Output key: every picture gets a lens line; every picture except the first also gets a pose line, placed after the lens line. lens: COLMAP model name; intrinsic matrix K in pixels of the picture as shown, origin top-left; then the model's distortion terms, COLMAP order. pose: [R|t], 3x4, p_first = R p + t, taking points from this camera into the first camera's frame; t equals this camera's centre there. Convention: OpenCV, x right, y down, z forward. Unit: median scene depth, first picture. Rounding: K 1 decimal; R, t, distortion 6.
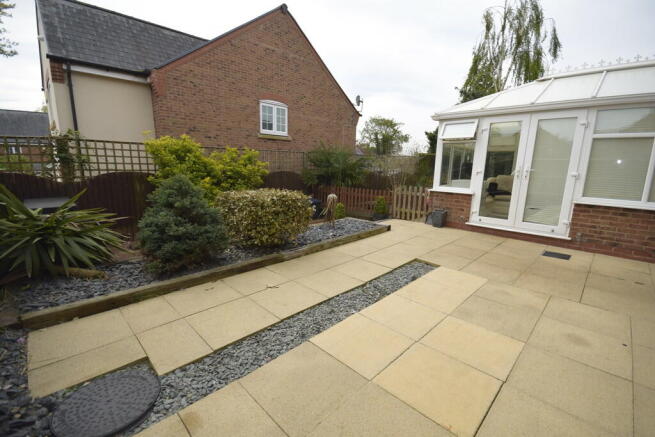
lens RADIAL K [[288.5, 0, 328.5], [0, 288.5, 216.7], [0, 0, 1]] dist [0.000841, -0.003124]
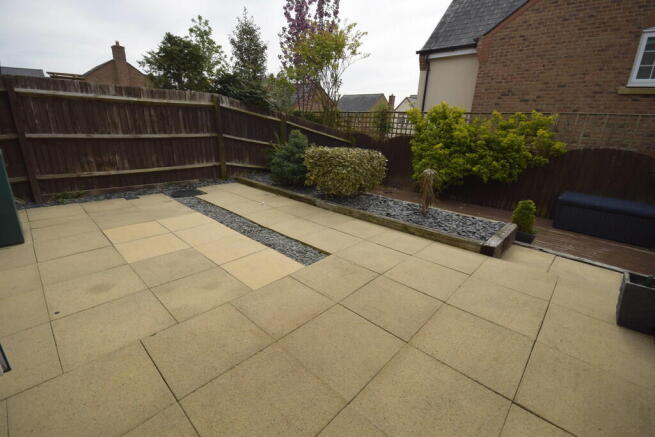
lens RADIAL K [[288.5, 0, 327.0], [0, 288.5, 217.5], [0, 0, 1]] dist [0.000841, -0.003124]
pose [[0.030954, 0.296617, -0.954495, 1.154305], [-0.216135, 0.934345, 0.283346, -0.176863], [0.975873, 0.197529, 0.093031, 1.057786]]
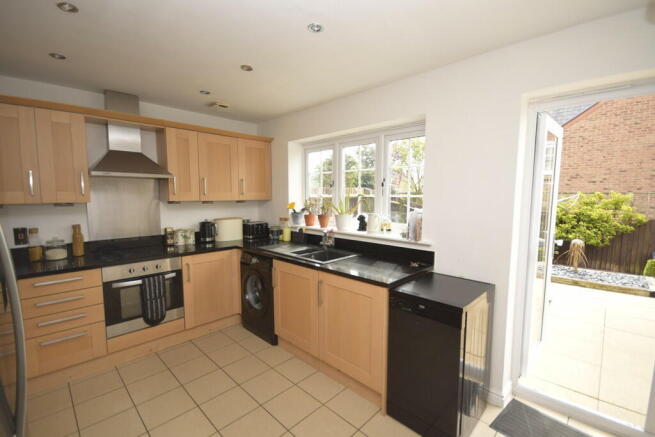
lens RADIAL K [[288.5, 0, 328.8], [0, 288.5, 221.0], [0, 0, 1]] dist [0.000841, -0.003124]
pose [[0.017533, 0.076621, -0.996906, 1.583484], [-0.182140, 0.980621, 0.072166, -0.082213], [0.983116, 0.180311, 0.031149, 0.081884]]
